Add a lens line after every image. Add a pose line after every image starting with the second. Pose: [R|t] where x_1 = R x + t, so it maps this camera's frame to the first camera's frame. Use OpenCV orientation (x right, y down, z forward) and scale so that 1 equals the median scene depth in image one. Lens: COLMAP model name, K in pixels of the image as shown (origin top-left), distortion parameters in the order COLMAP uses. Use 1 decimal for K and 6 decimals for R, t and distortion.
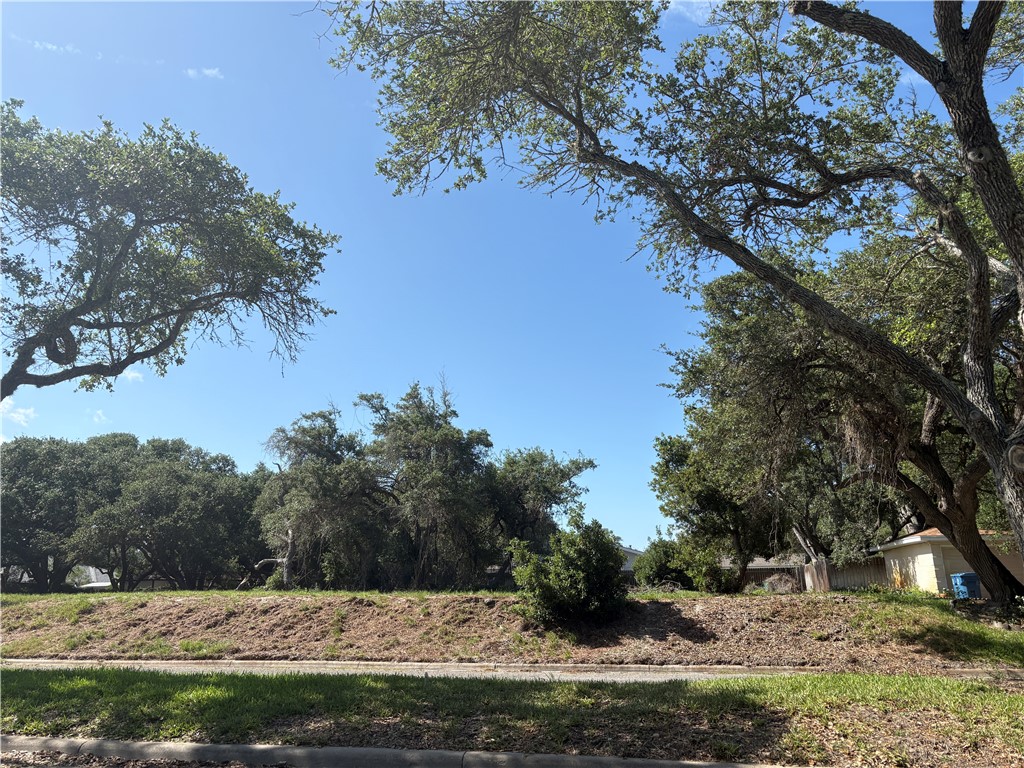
lens RADIAL K [[761.8, 0, 512.0], [0, 761.8, 384.0], [0, 0, 1]] dist [0.021014, -0.000789]
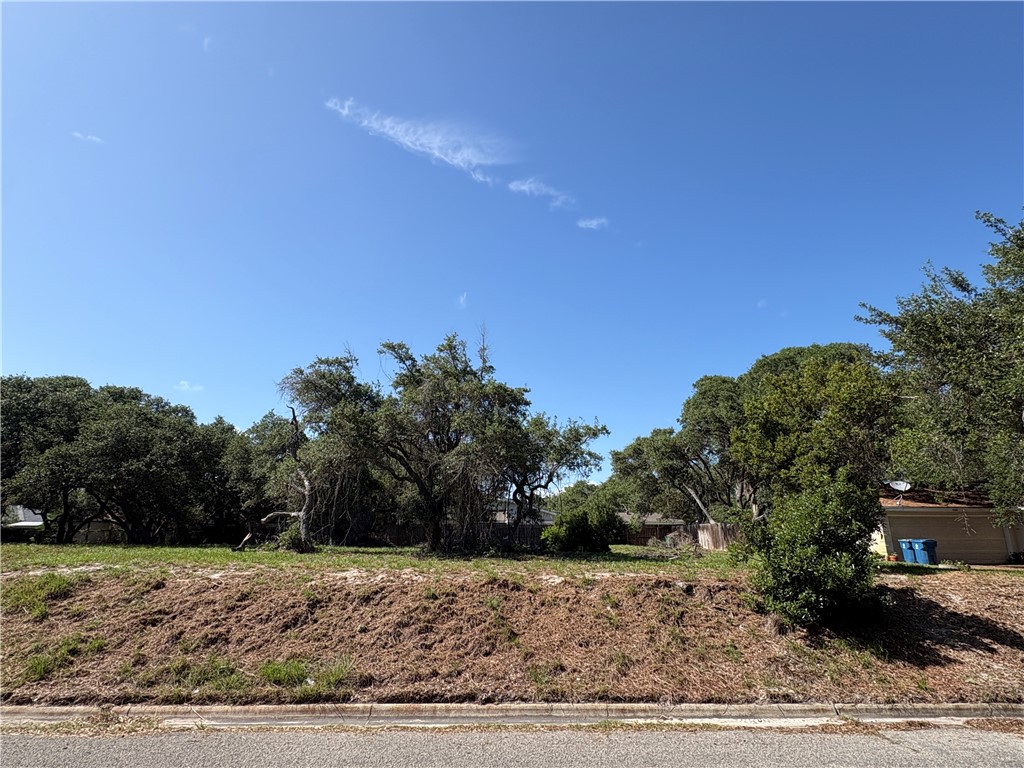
lens RADIAL K [[533.0, 0, 512.0], [0, 533.0, 384.0], [0, 0, 1]] dist [-0.001010, 0.001532]
pose [[0.967689, 0.082378, 0.238311, -0.234290], [-0.081337, 0.996585, -0.014215, 0.072707], [-0.238668, -0.005628, 0.971085, 0.362295]]
